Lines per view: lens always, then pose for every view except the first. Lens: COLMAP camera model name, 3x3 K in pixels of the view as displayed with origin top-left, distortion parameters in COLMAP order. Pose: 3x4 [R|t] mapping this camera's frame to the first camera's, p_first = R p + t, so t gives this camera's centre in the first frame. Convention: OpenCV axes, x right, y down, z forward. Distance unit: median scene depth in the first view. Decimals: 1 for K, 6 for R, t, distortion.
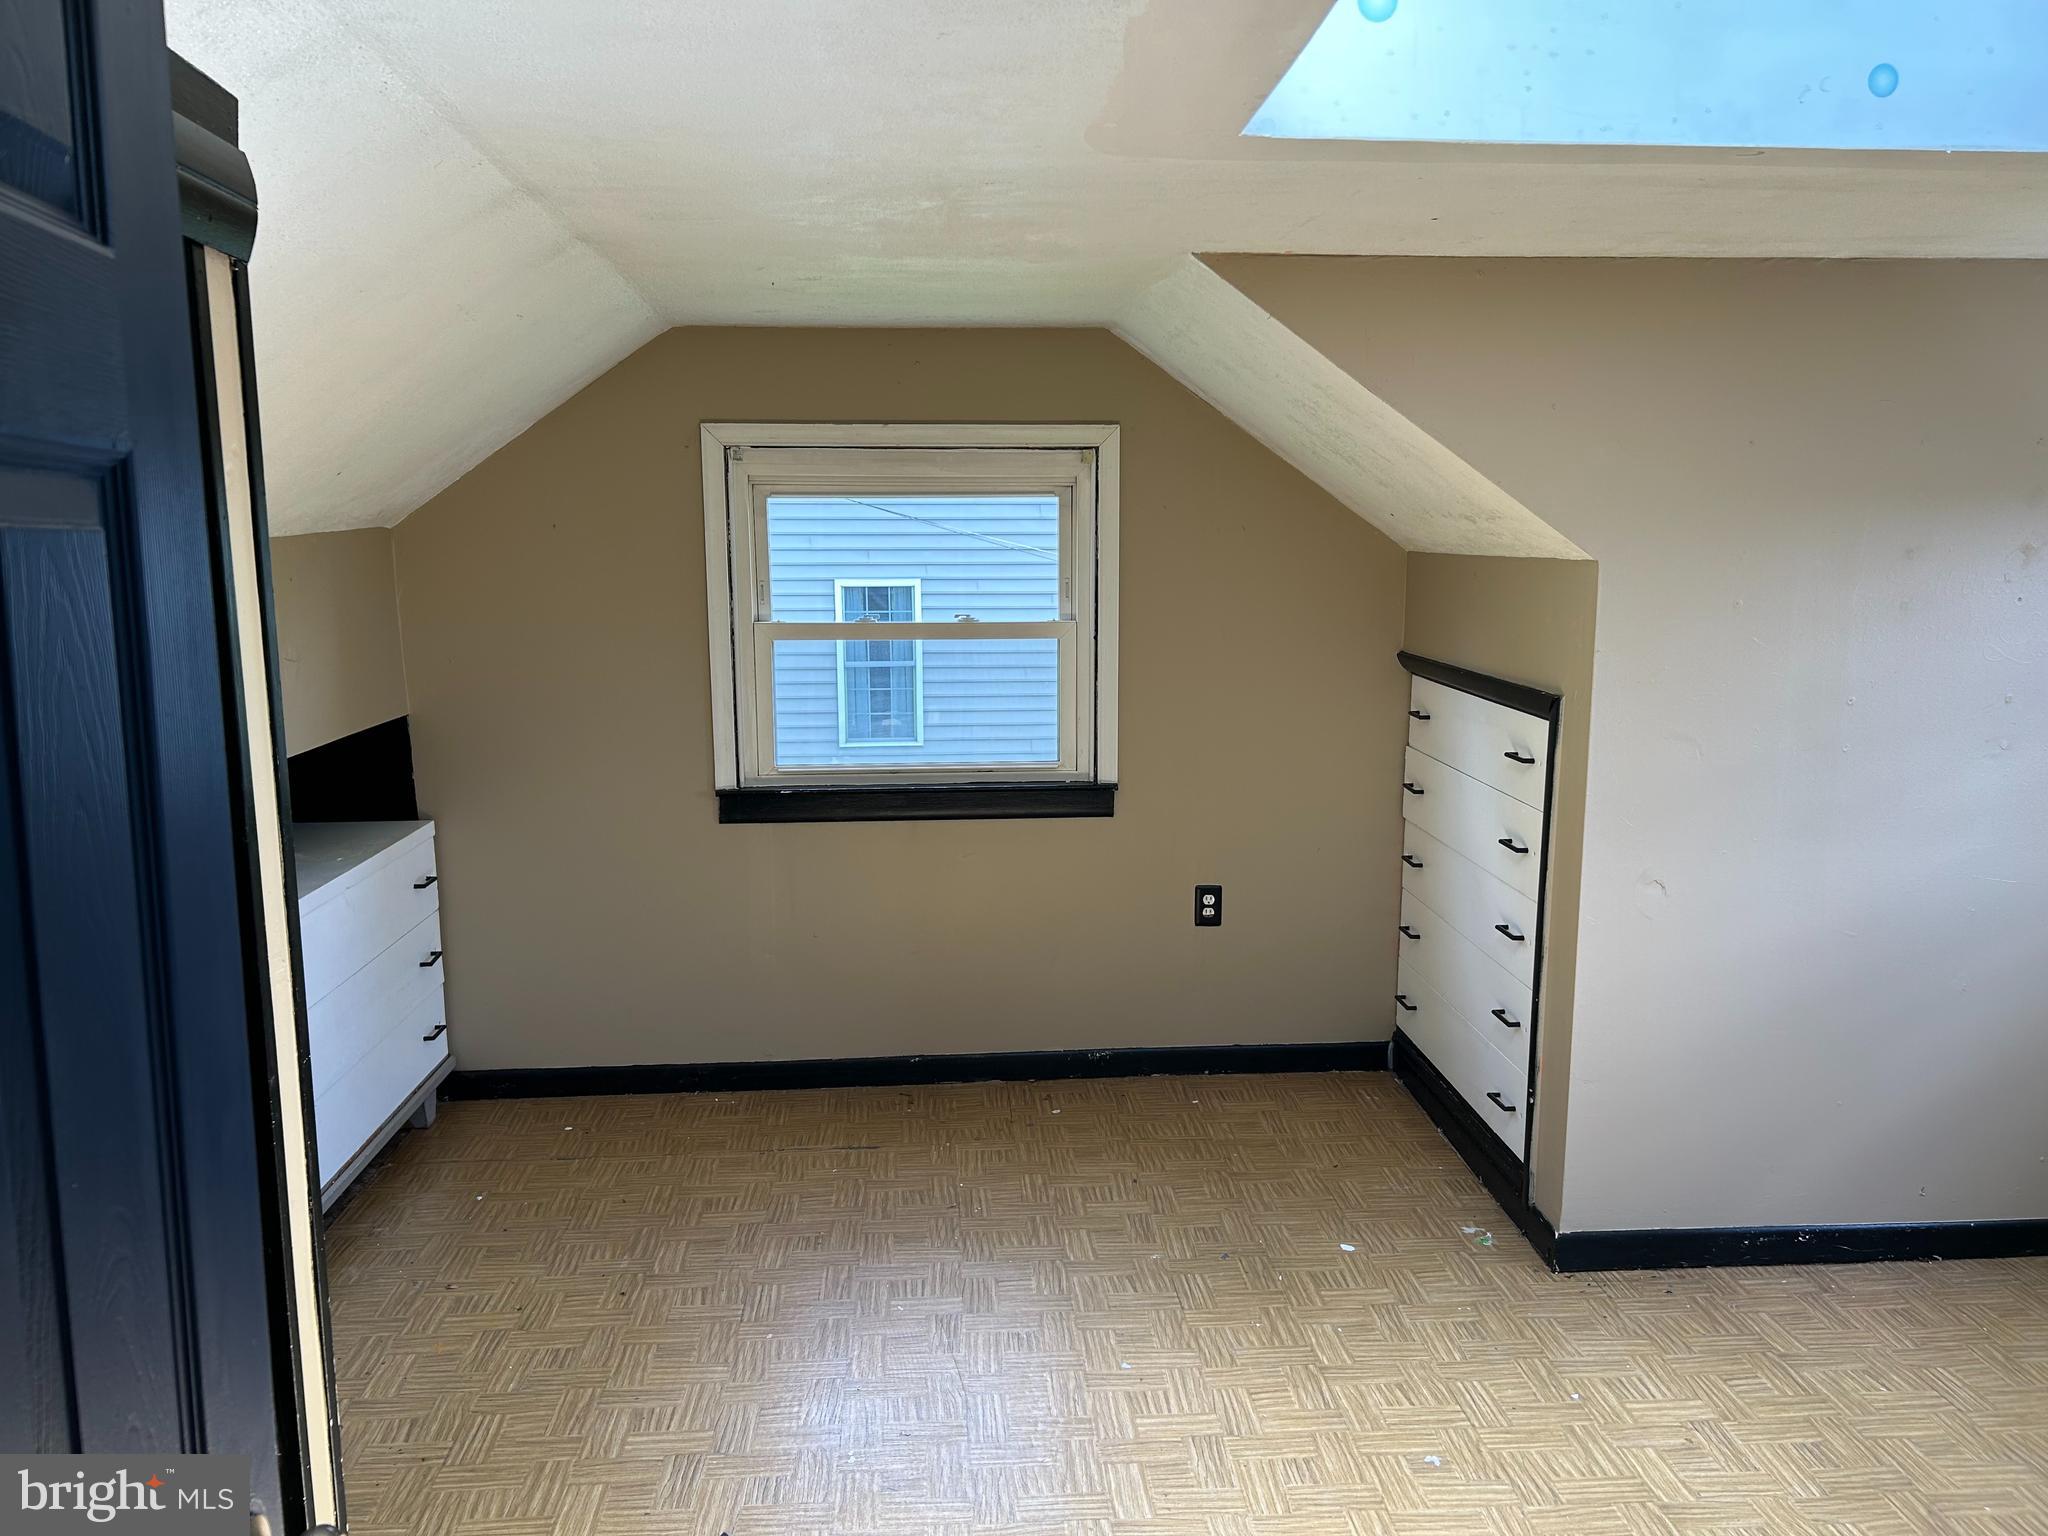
lens RADIAL K [[1550.0, 0, 1038.5], [0, 1550.0, 763.6], [0, 0, 1]] dist [0.066944, -0.079340]
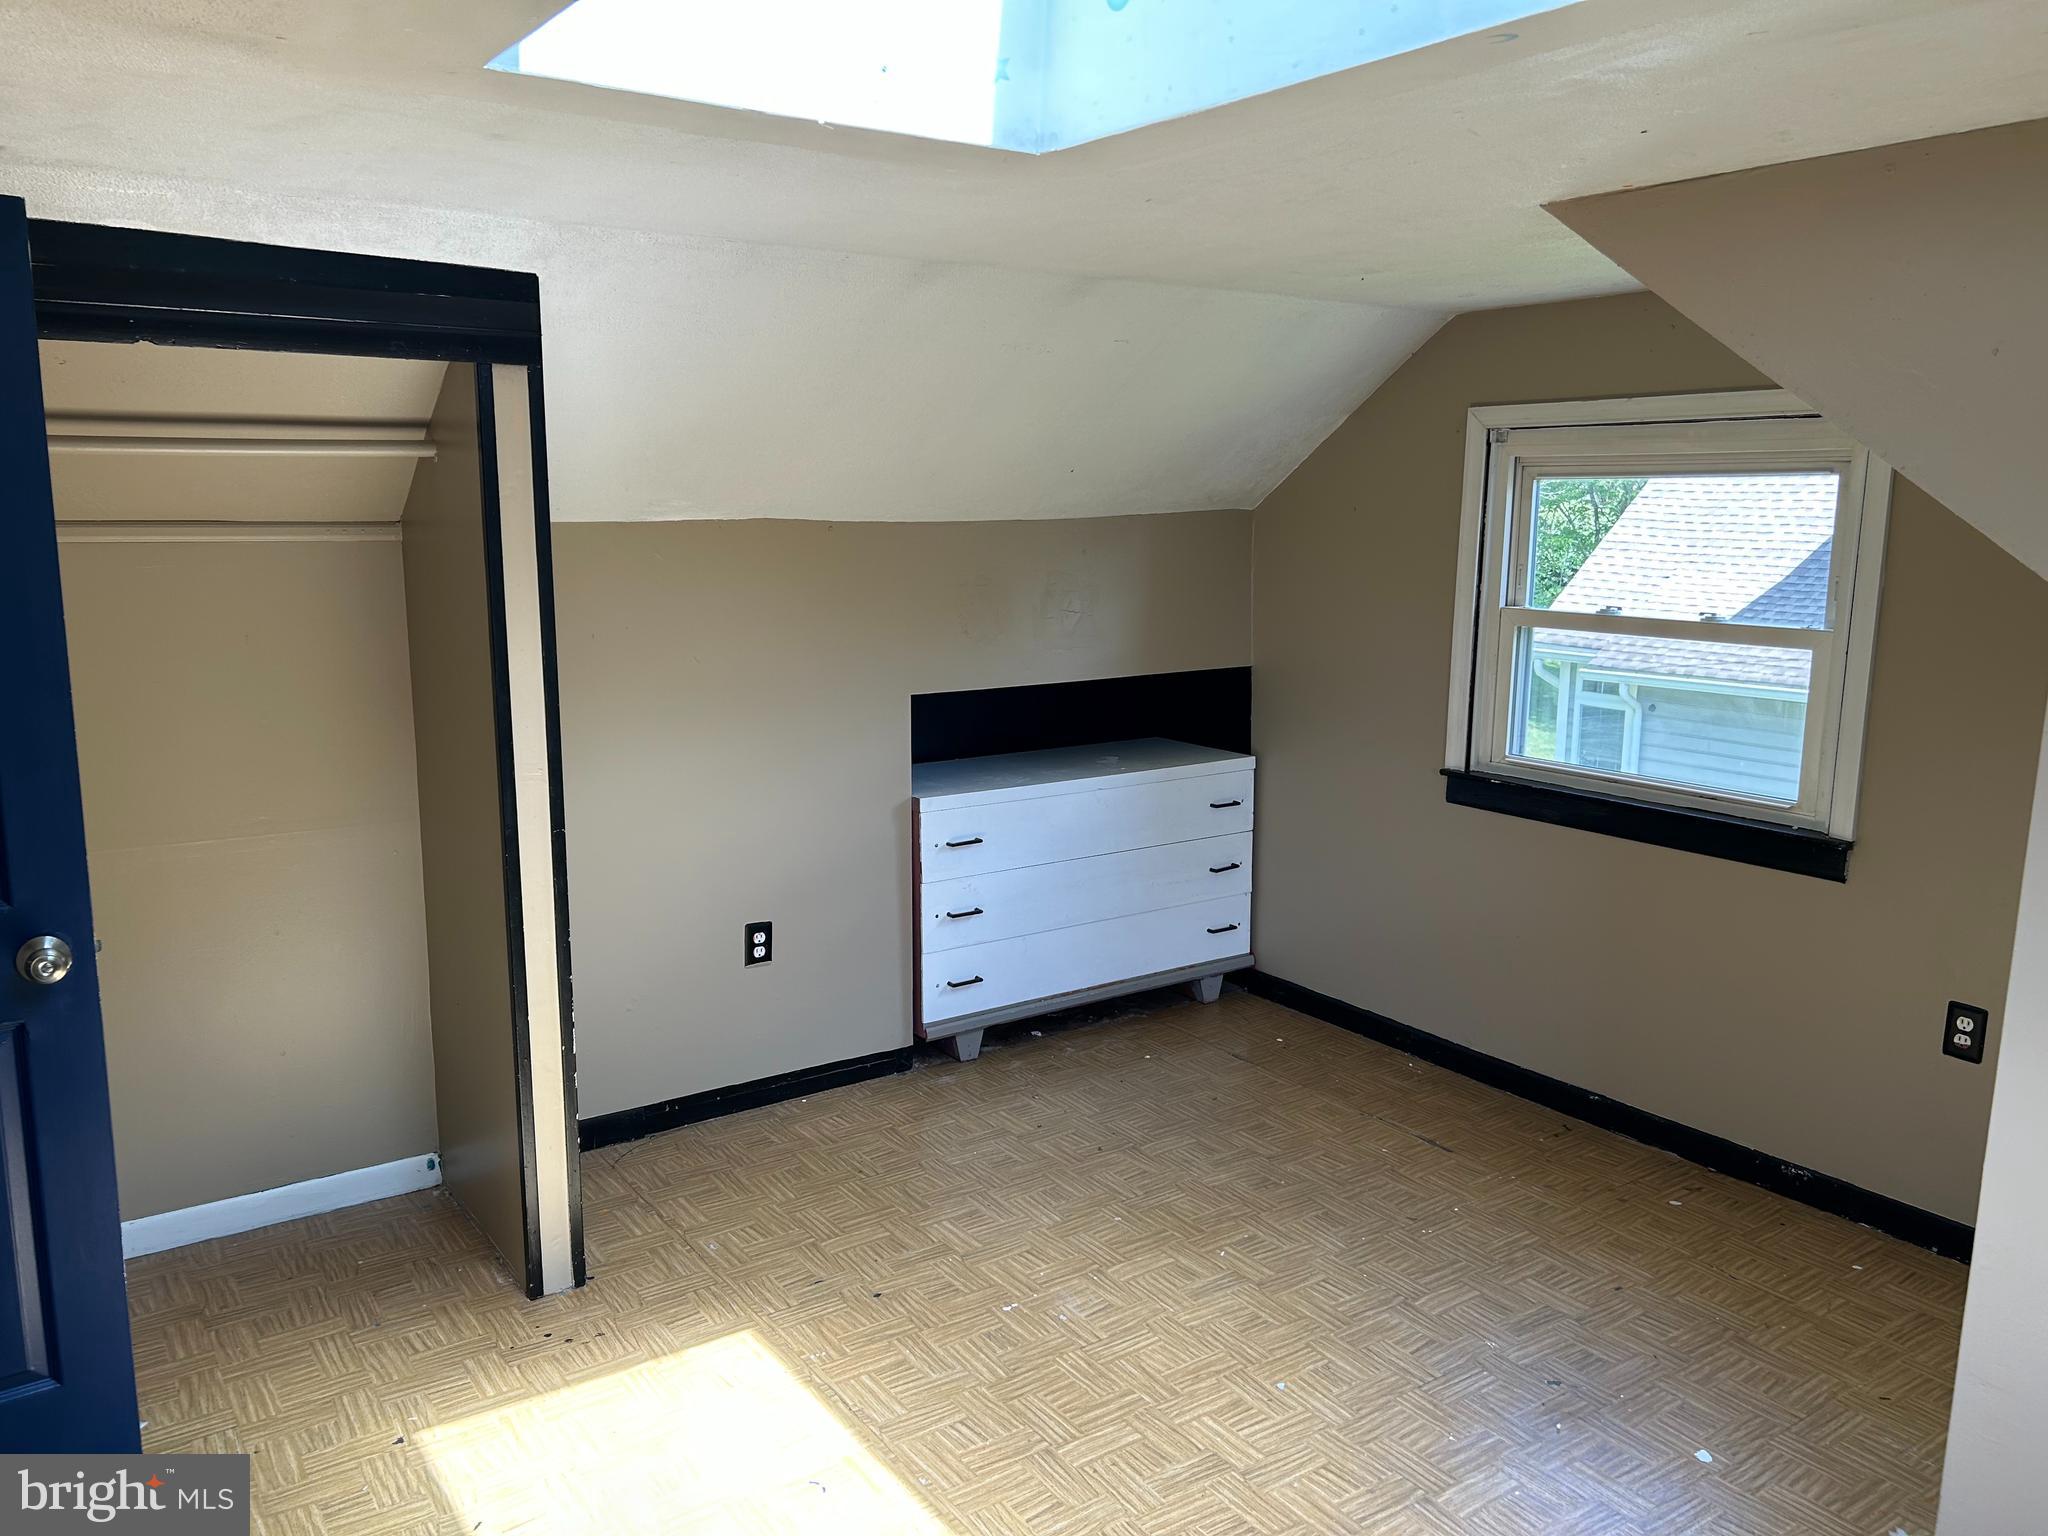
lens RADIAL K [[1550.0, 0, 1016.2], [0, 1550.0, 769.7], [0, 0, 1]] dist [0.066944, -0.079340]
pose [[0.504329, 0.156957, -0.849127, 0.522023], [-0.131990, 0.985799, 0.103826, -0.051646], [0.853365, 0.059714, 0.517883, 0.232877]]
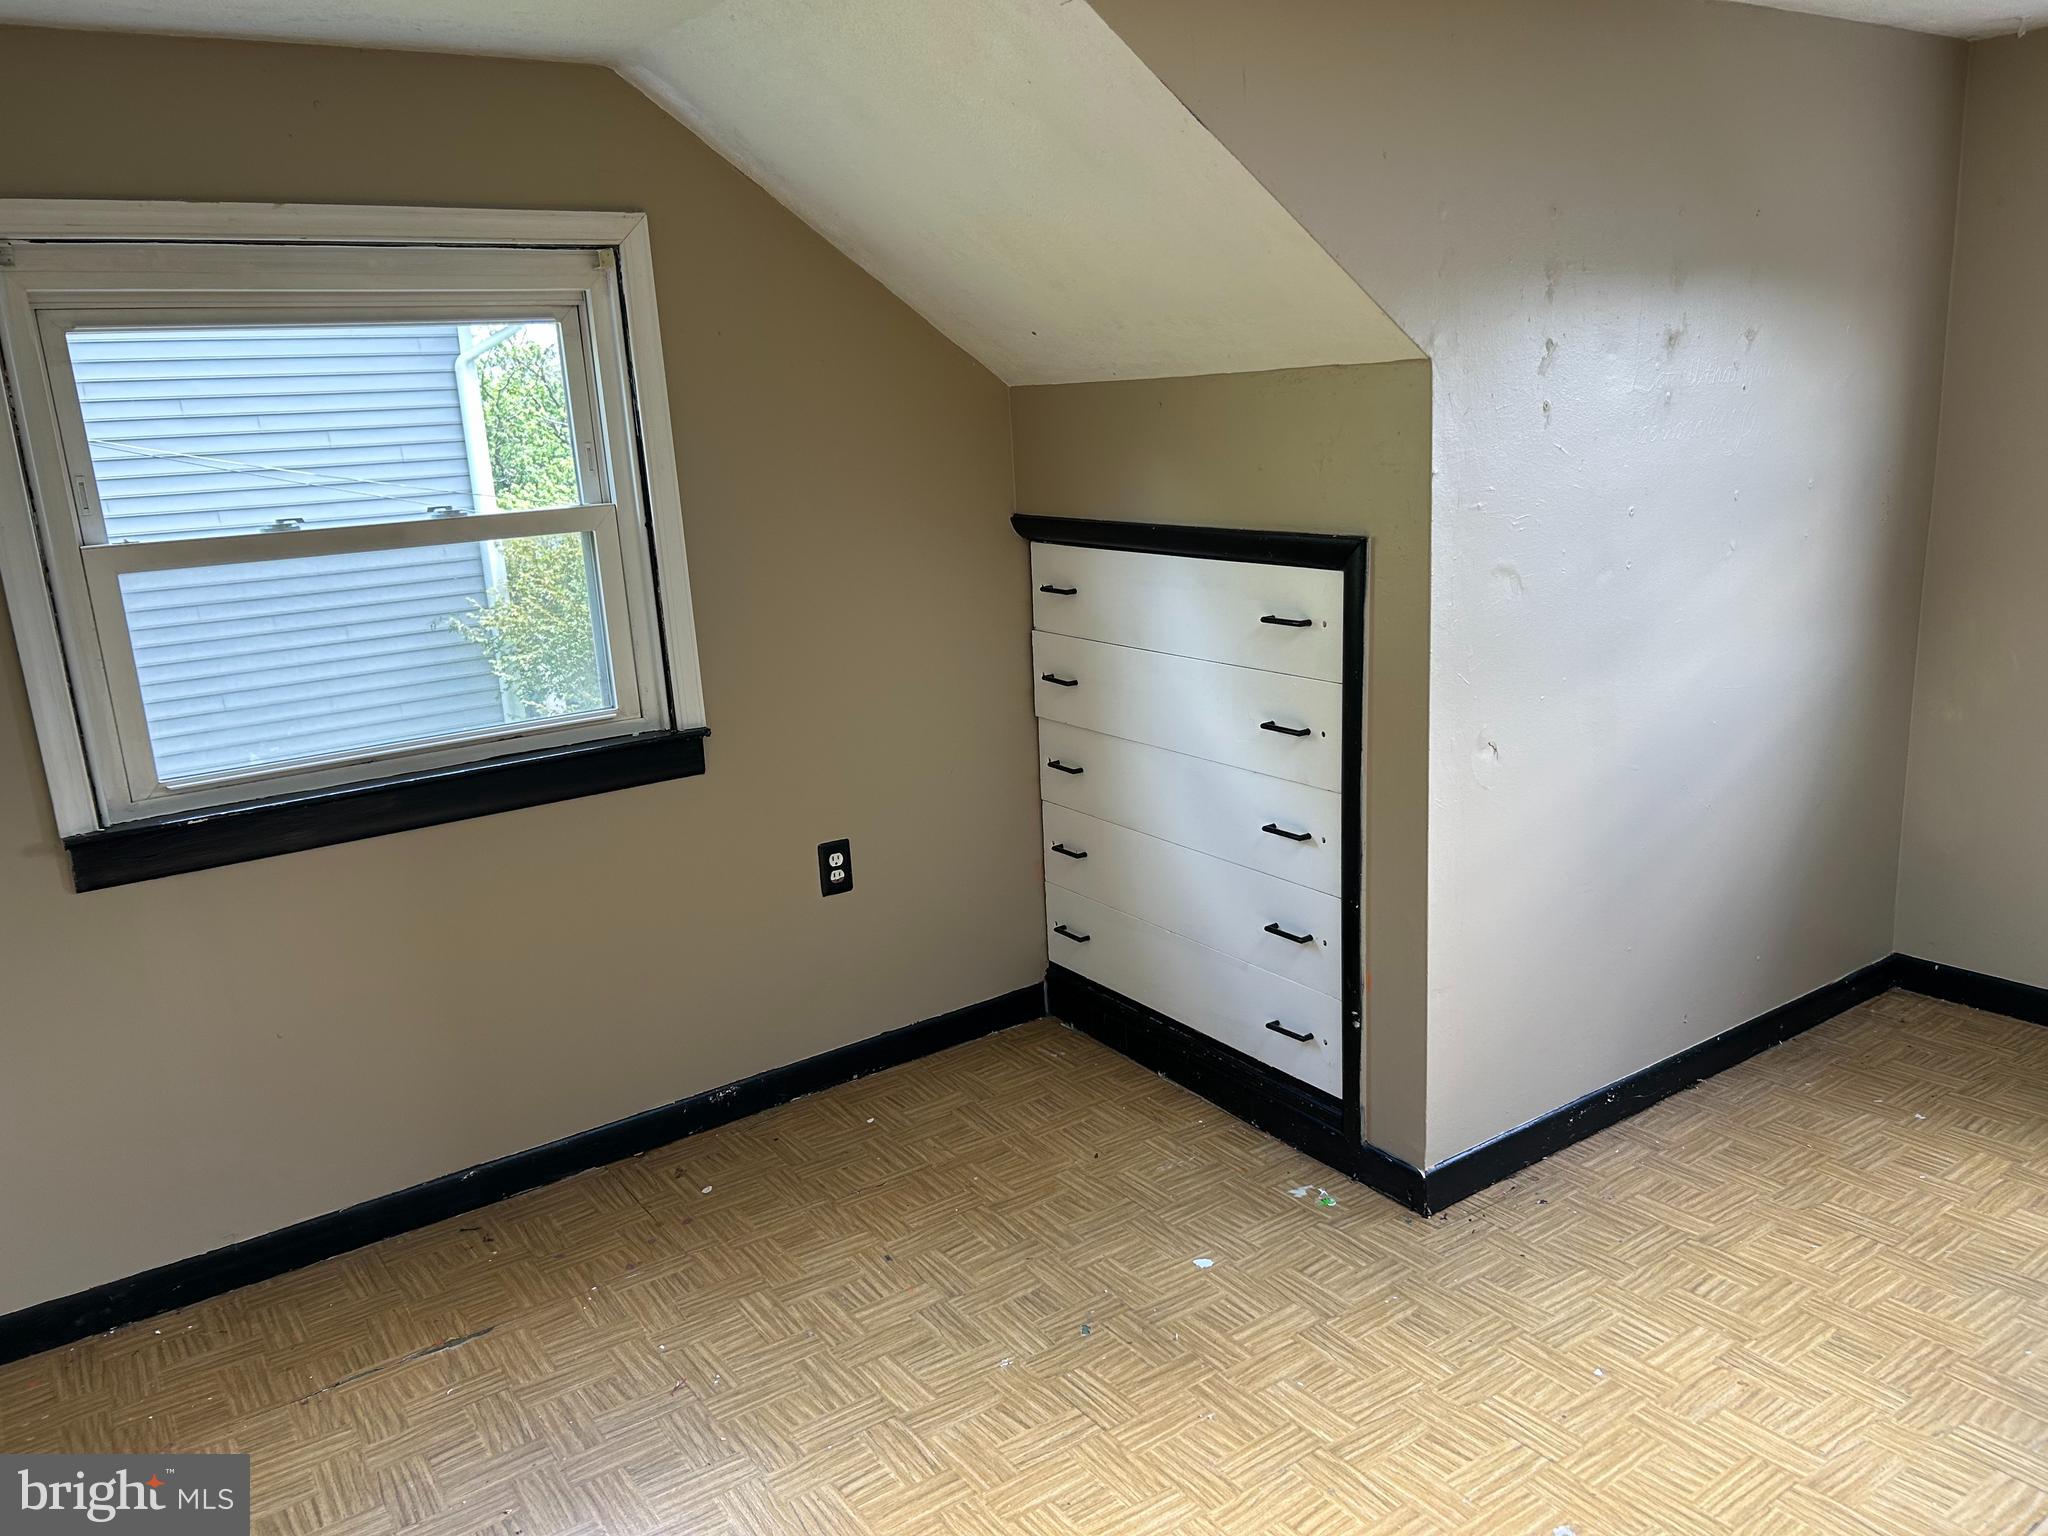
lens RADIAL K [[1550.0, 0, 1054.0], [0, 1550.0, 780.5], [0, 0, 1]] dist [0.066944, -0.079340]
pose [[0.854885, -0.166494, 0.491377, -0.176399], [0.128045, 0.985520, 0.111155, -0.023311], [-0.502769, -0.032106, 0.863825, 0.299023]]
